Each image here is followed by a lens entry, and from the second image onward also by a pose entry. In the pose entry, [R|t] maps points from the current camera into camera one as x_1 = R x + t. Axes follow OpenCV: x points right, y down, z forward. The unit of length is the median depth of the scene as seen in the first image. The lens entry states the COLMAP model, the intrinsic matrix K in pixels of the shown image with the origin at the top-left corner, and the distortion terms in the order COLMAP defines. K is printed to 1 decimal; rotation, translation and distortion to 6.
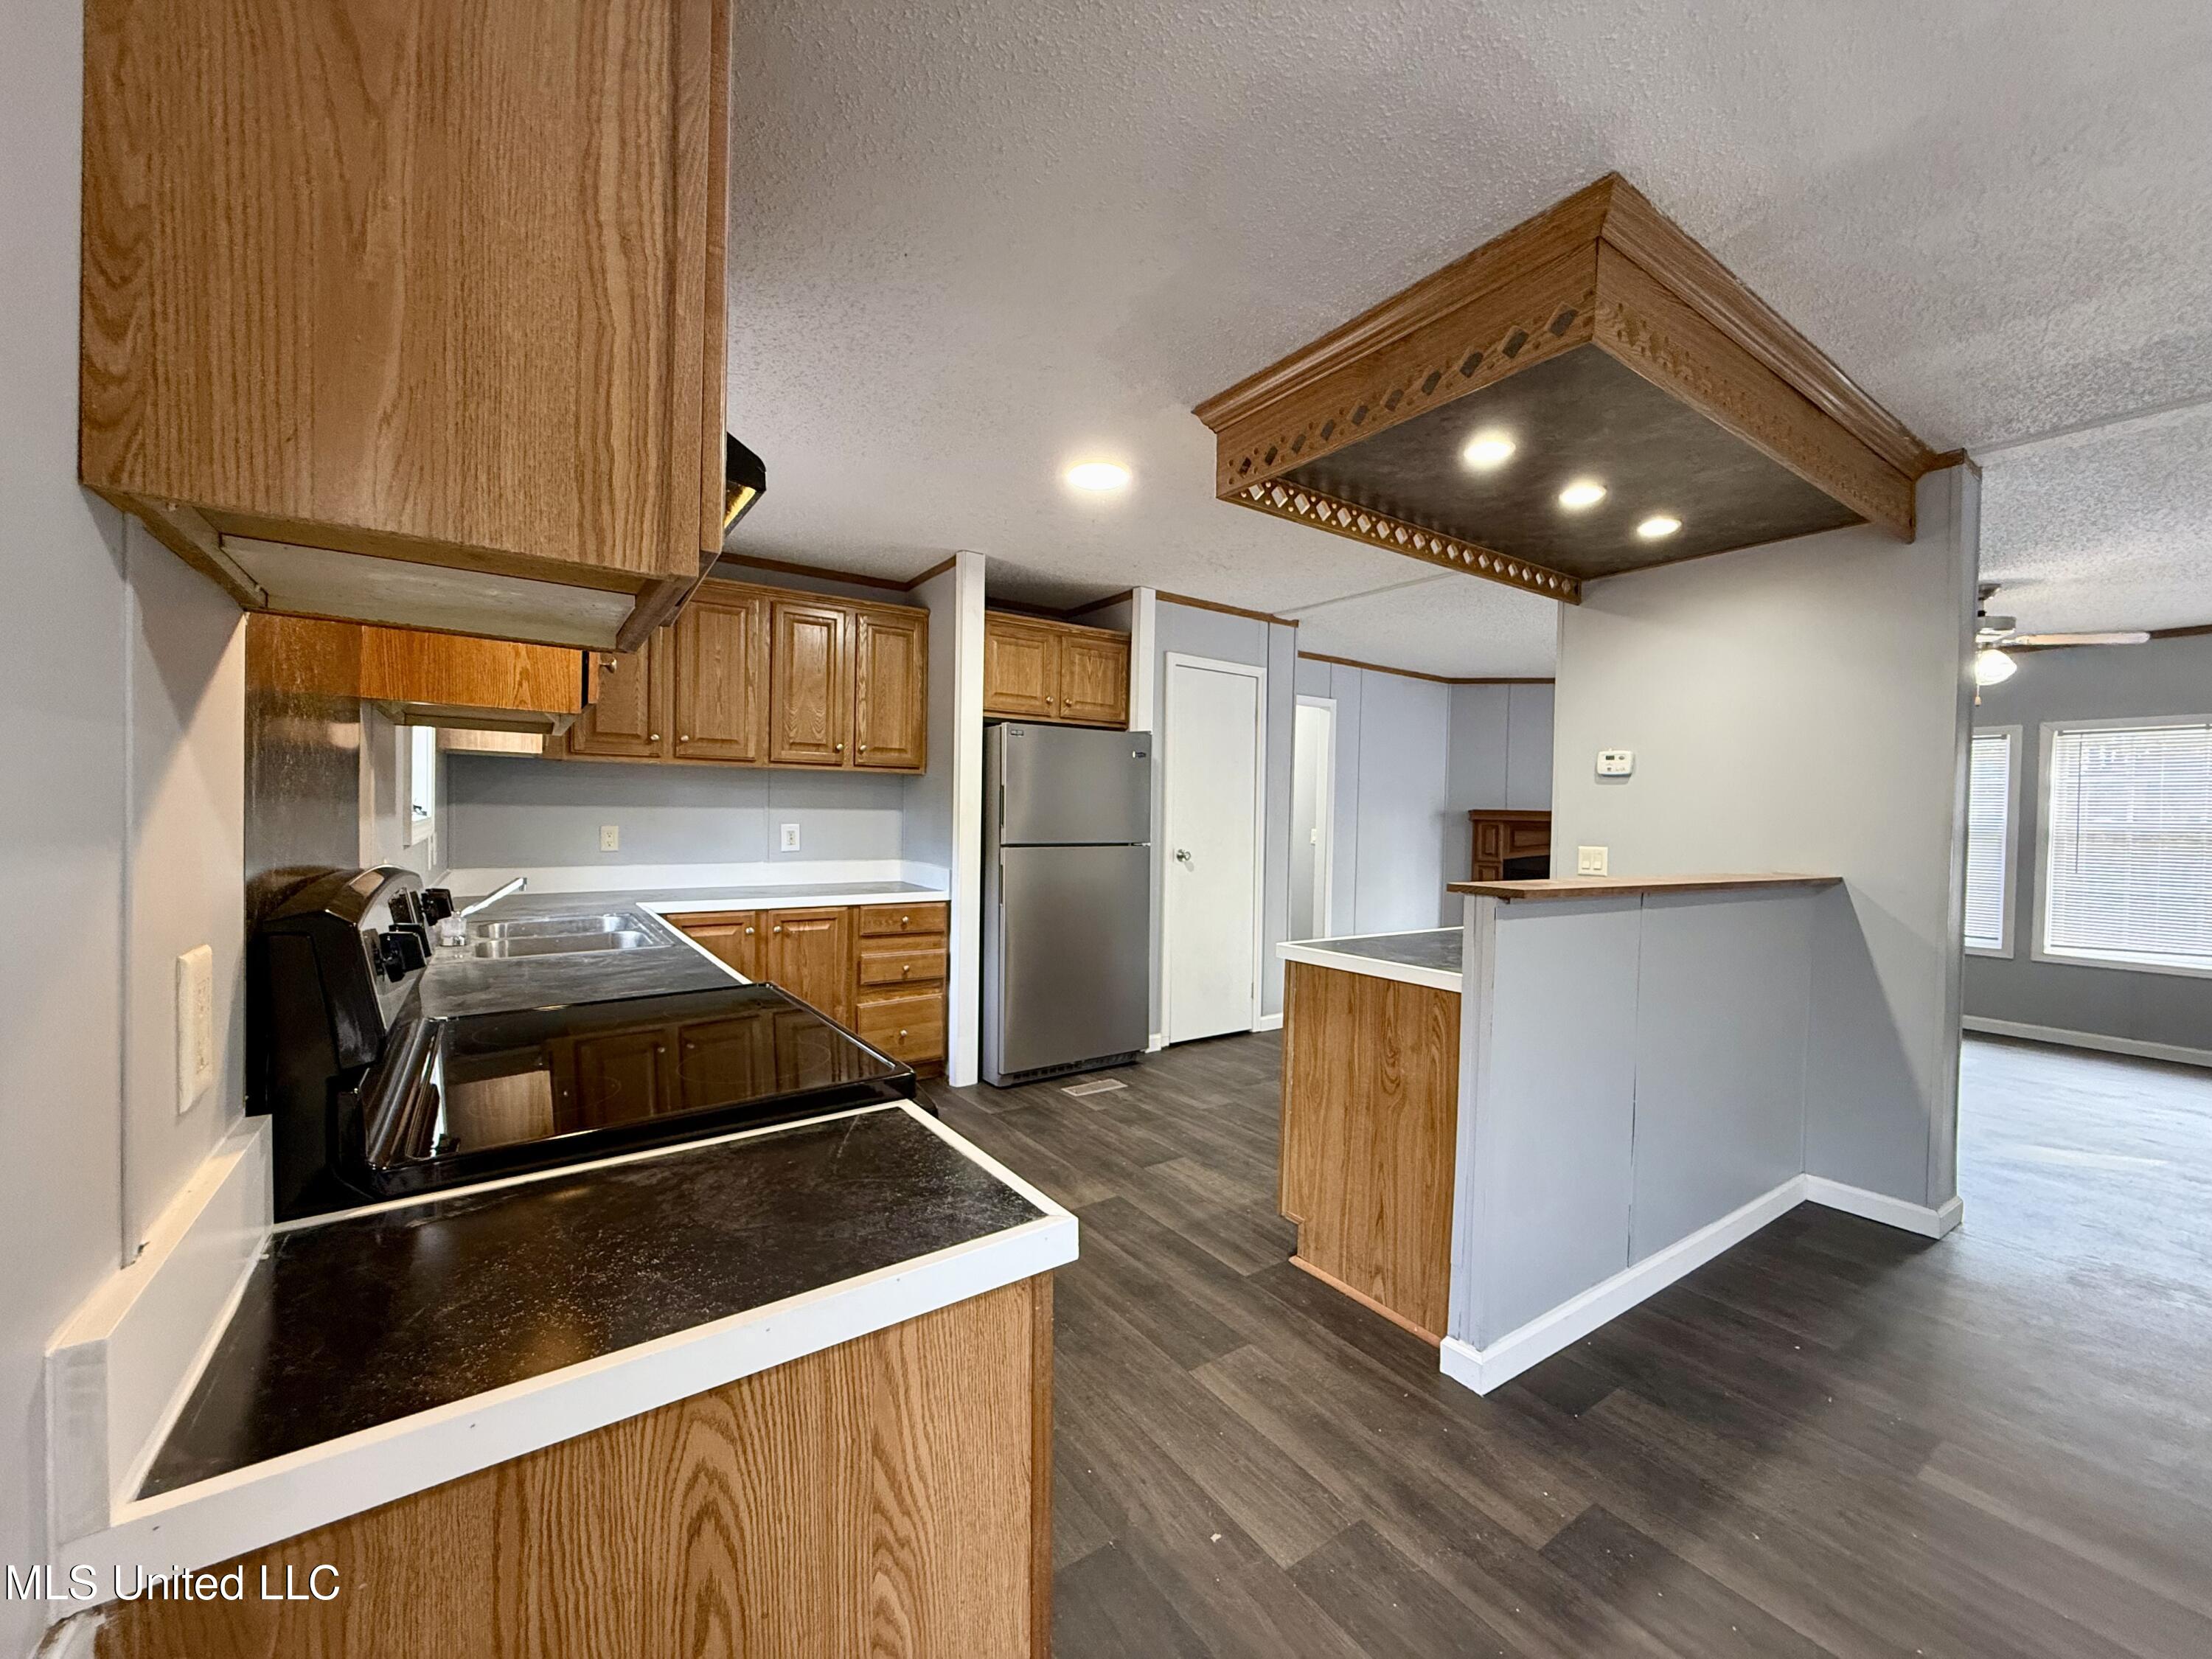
lens RADIAL K [[875.1, 0, 1106.0], [0, 875.1, 829.5], [0, 0, 1]] dist [-0.001814, -0.000255]
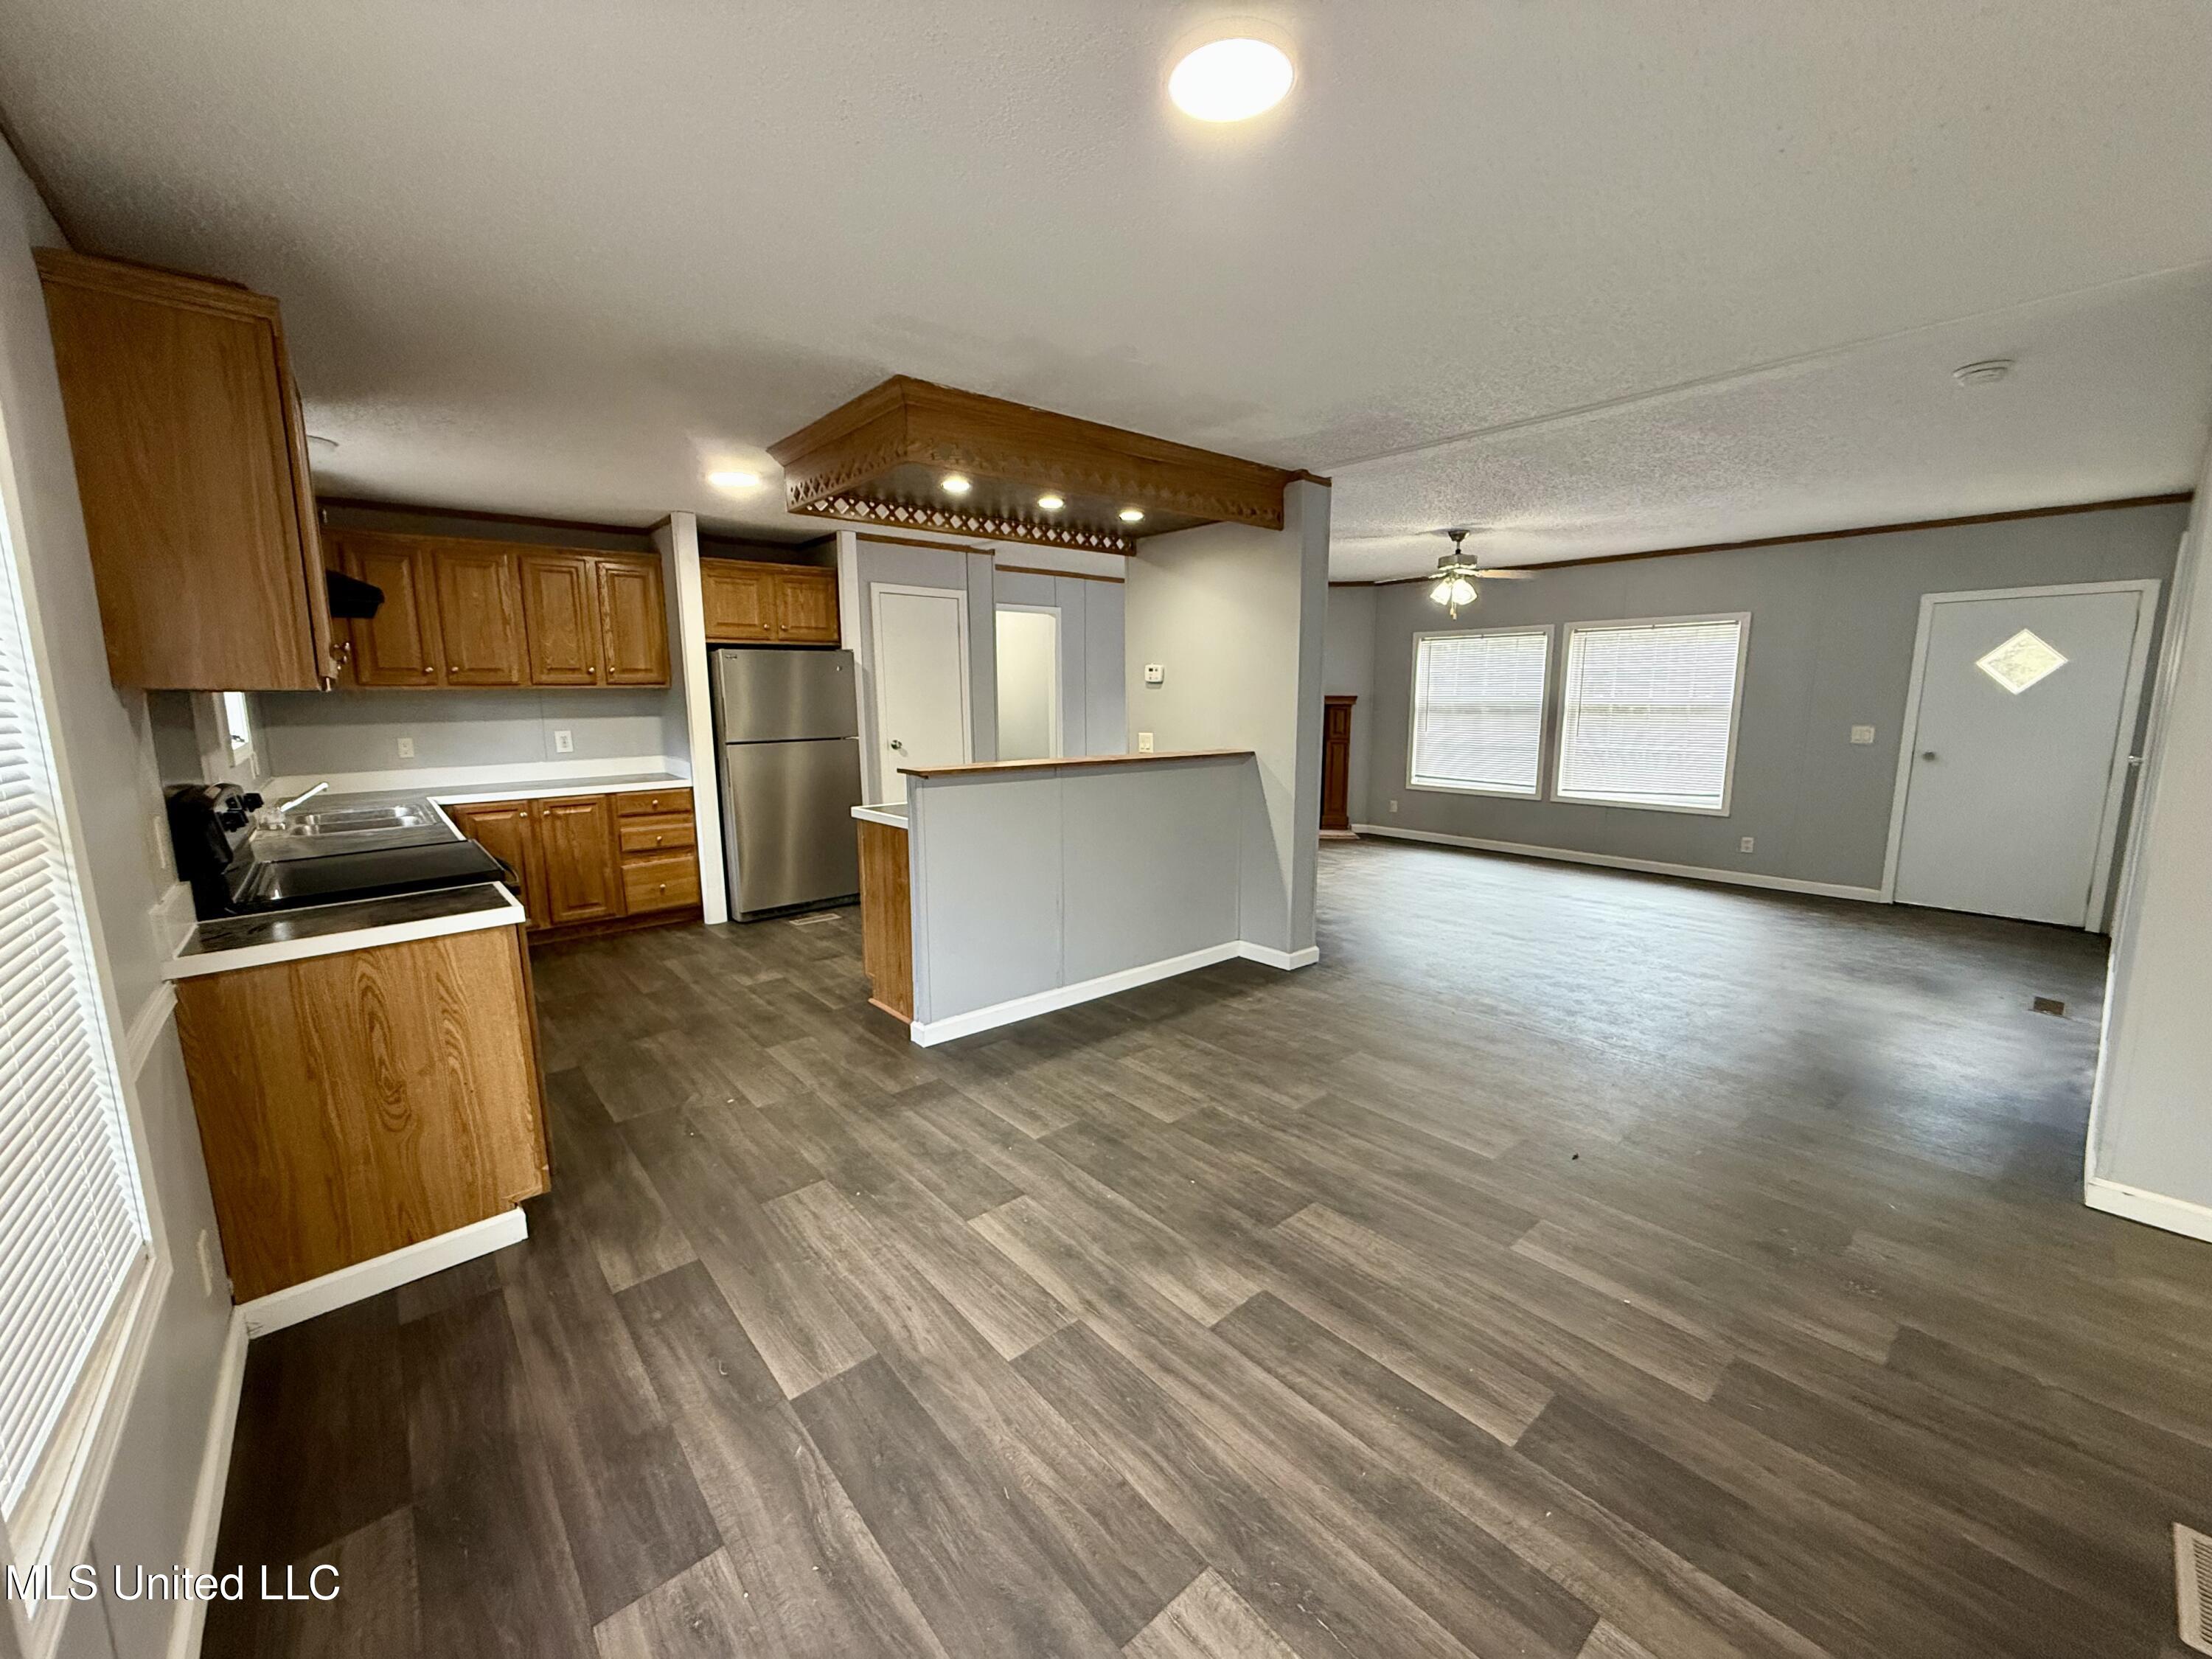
lens RADIAL K [[875.1, 0, 1106.0], [0, 875.1, 829.5], [0, 0, 1]] dist [-0.001814, -0.000255]
pose [[0.994054, -0.040971, 0.100888, 0.324288], [0.026299, 0.989419, 0.142682, -0.027978], [-0.105666, -0.139180, 0.984613, -0.394273]]
